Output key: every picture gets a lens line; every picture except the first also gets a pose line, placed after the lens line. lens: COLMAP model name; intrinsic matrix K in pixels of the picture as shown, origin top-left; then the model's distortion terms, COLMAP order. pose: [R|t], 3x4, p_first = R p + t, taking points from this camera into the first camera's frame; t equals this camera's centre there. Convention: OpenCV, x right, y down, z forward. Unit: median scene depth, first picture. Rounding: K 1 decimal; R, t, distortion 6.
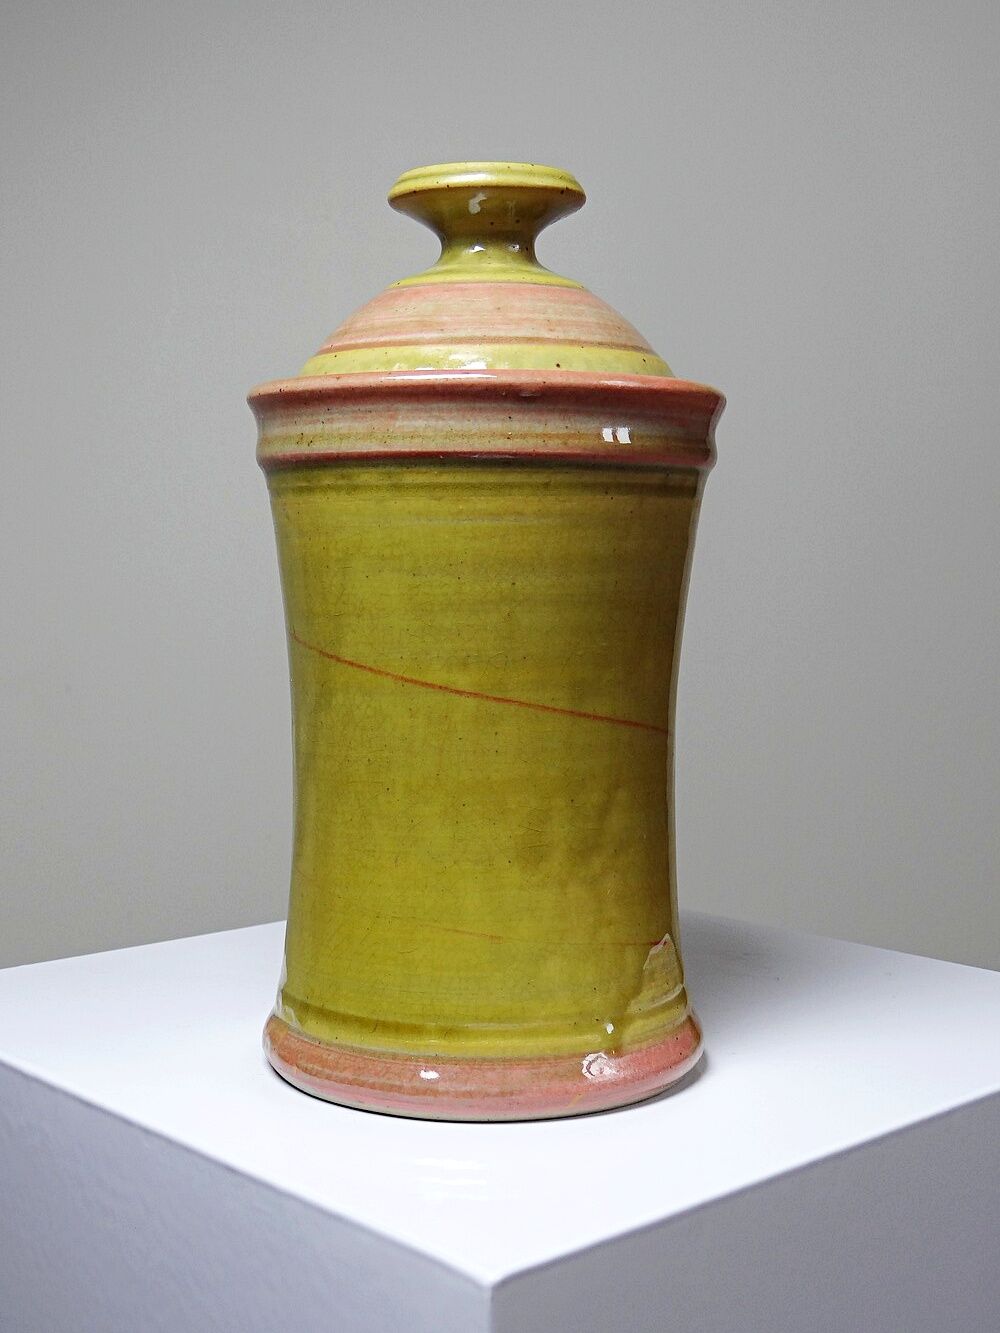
lens RADIAL K [[1766.7, 0, 498.8], [0, 1766.7, 671.9], [0, 0, 1]] dist [0.009165, -0.154814]
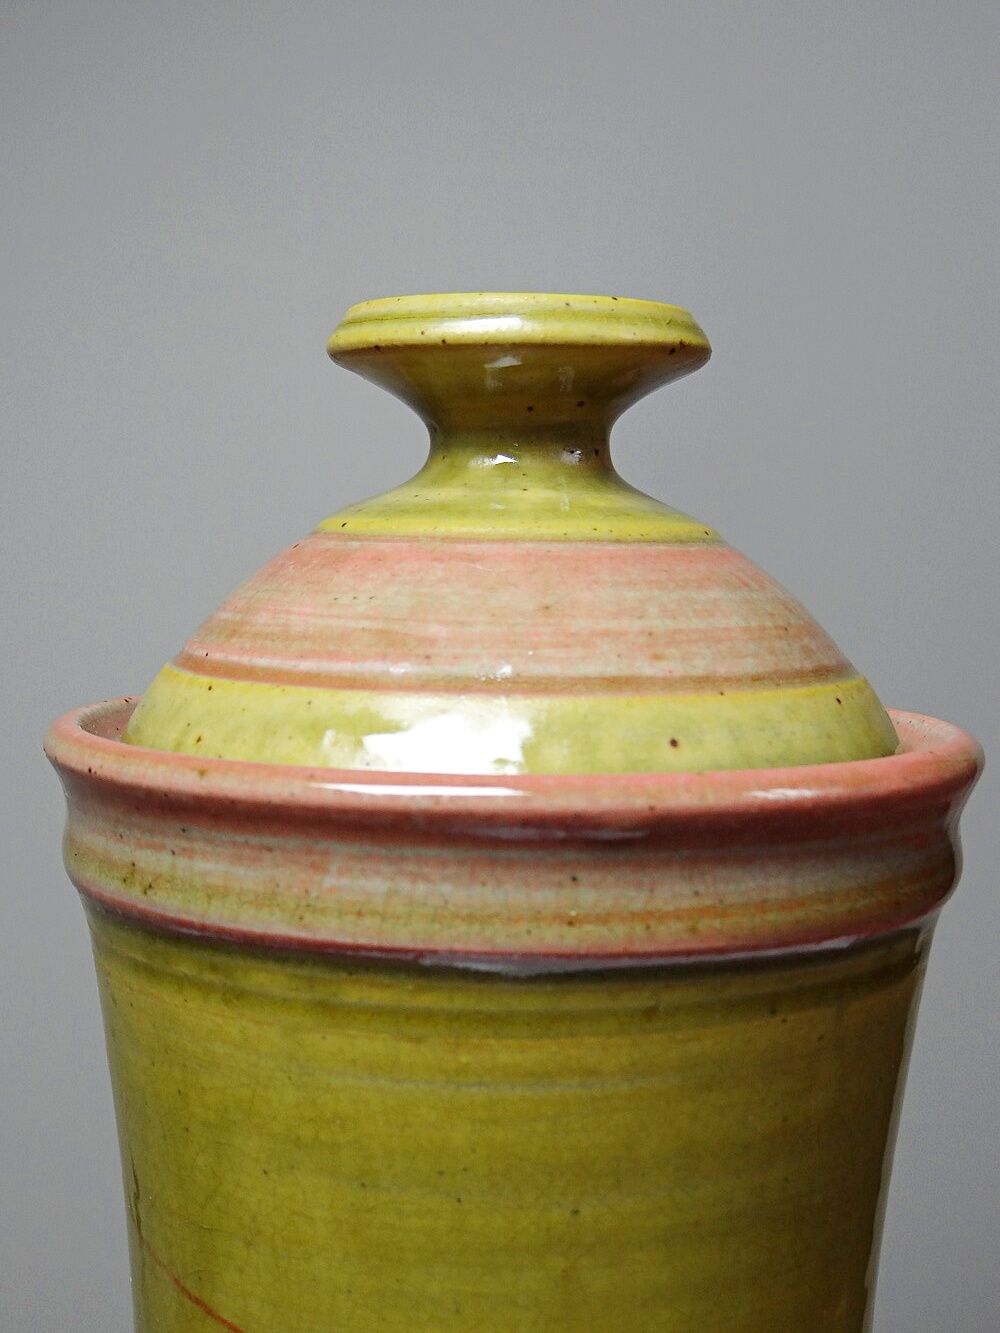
lens RADIAL K [[1766.7, 0, 498.8], [0, 1766.7, 671.9], [0, 0, 1]] dist [0.009165, -0.154814]
pose [[0.999954, 0.008949, 0.003351, -0.014449], [-0.008959, 0.999956, 0.002766, -0.190318], [-0.003326, -0.002795, 0.999991, 0.523789]]
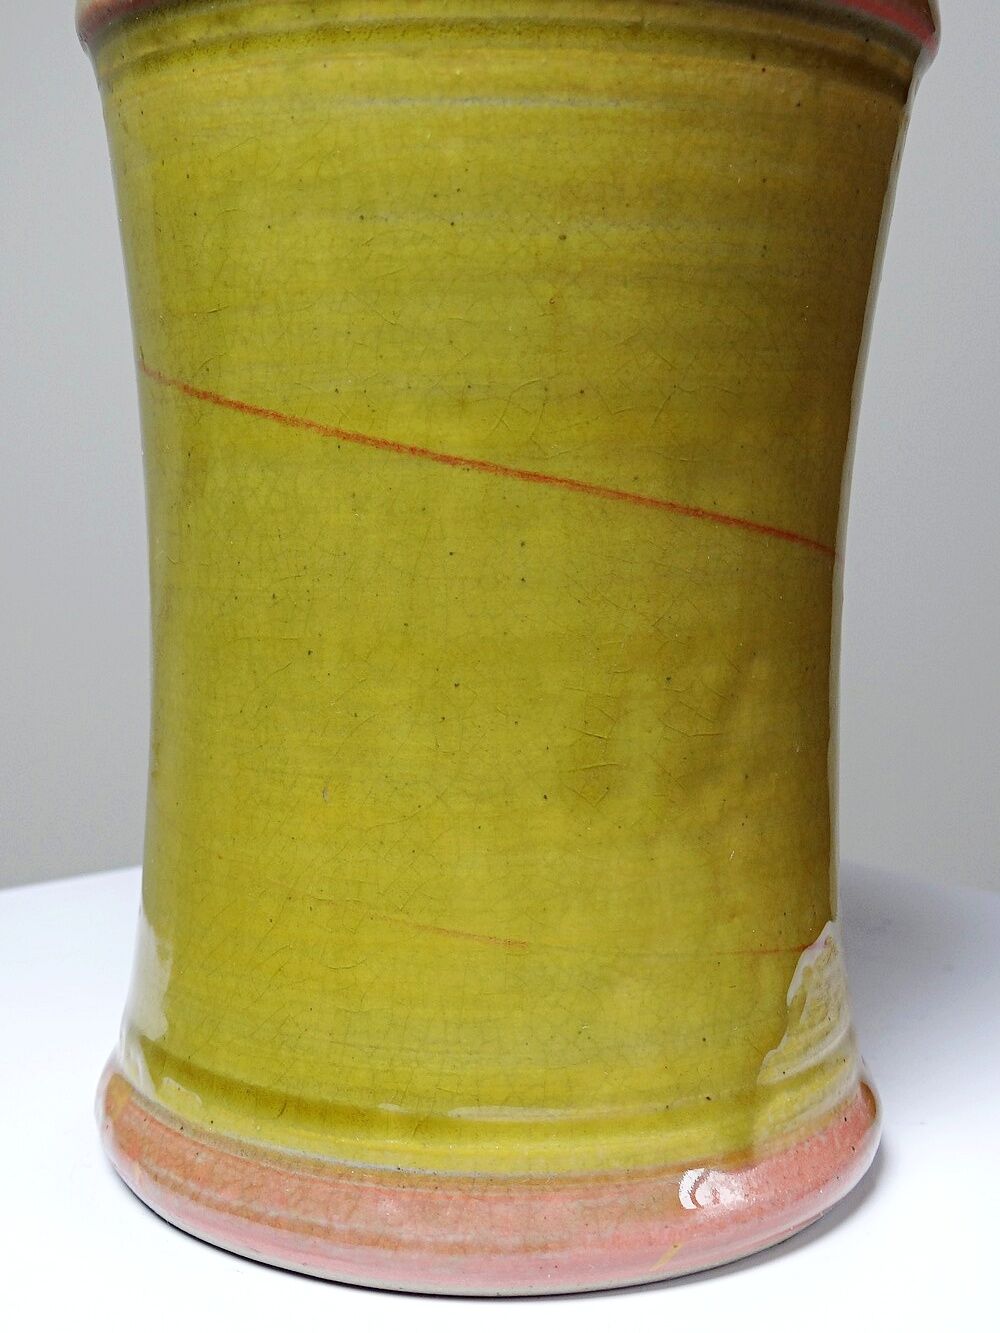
lens RADIAL K [[1766.7, 0, 498.8], [0, 1766.7, 671.9], [0, 0, 1]] dist [0.009165, -0.154814]
pose [[0.999916, 0.012900, -0.000827, -0.007448], [-0.012830, 0.998249, 0.057747, 0.042118], [0.001571, -0.057731, 0.998331, 0.492232]]
